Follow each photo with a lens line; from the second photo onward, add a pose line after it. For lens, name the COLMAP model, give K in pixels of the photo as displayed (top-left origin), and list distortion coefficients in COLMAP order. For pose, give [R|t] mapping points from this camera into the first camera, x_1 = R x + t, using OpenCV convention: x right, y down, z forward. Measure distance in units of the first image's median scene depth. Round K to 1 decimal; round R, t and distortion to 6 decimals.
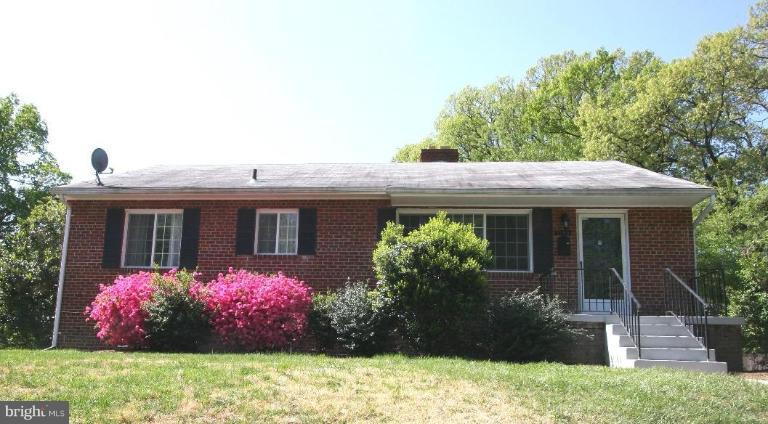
lens RADIAL K [[632.6, 0, 384.0], [0, 632.6, 212.0], [0, 0, 1]] dist [-0.007081, -0.001134]
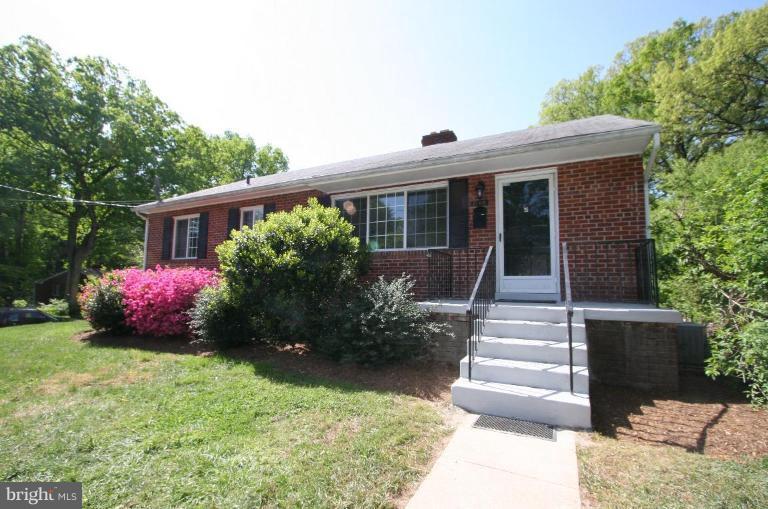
lens RADIAL K [[348.8, 0, 384.0], [0, 348.8, 254.5], [0, 0, 1]] dist [-0.007033, -0.000308]
pose [[0.916213, -0.045376, -0.398114, 0.347474], [0.122451, 0.977743, 0.170366, 0.001974], [0.381523, -0.204840, 0.901377, 0.456436]]
